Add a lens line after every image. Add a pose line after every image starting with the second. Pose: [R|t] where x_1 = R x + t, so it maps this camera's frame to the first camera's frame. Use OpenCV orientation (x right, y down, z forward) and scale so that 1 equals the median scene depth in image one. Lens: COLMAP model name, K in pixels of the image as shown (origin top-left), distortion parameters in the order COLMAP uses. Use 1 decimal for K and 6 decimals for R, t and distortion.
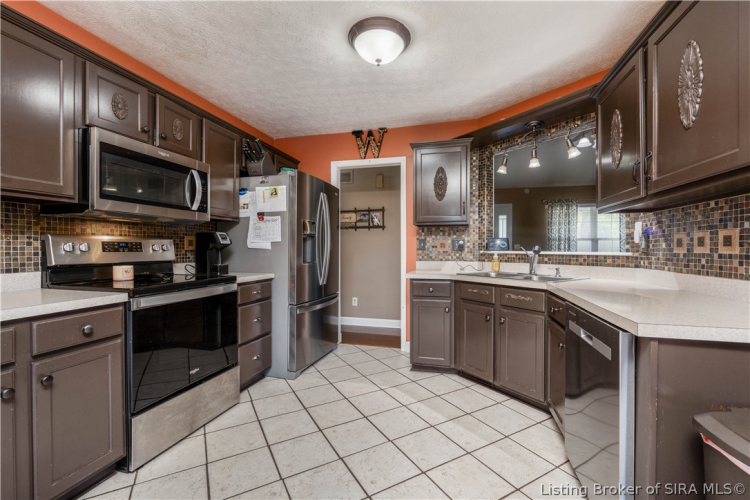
lens RADIAL K [[326.7, 0, 375.0], [0, 326.7, 250.0], [0, 0, 1]] dist [0.000492, 0.000245]
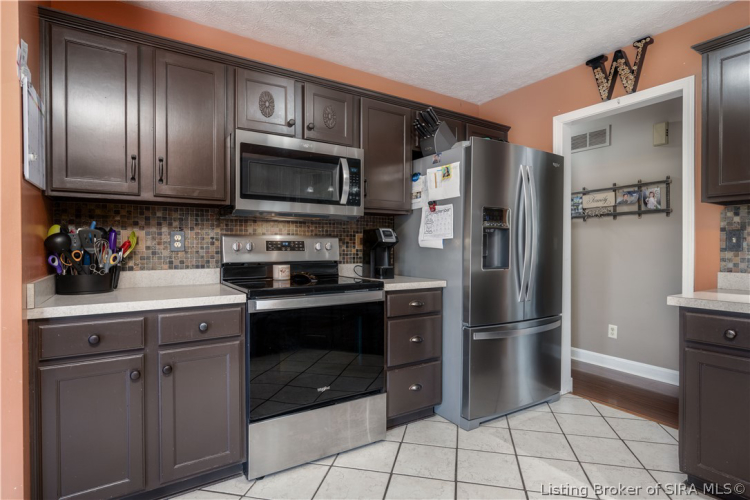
lens RADIAL K [[382.0, 0, 375.0], [0, 382.0, 250.0], [0, 0, 1]] dist [-0.002499, -0.000544]
pose [[0.740854, 0.005041, -0.671647, 0.168774], [-0.003590, 0.999987, 0.003544, -0.001997], [0.671657, -0.000215, 0.740863, 0.252597]]
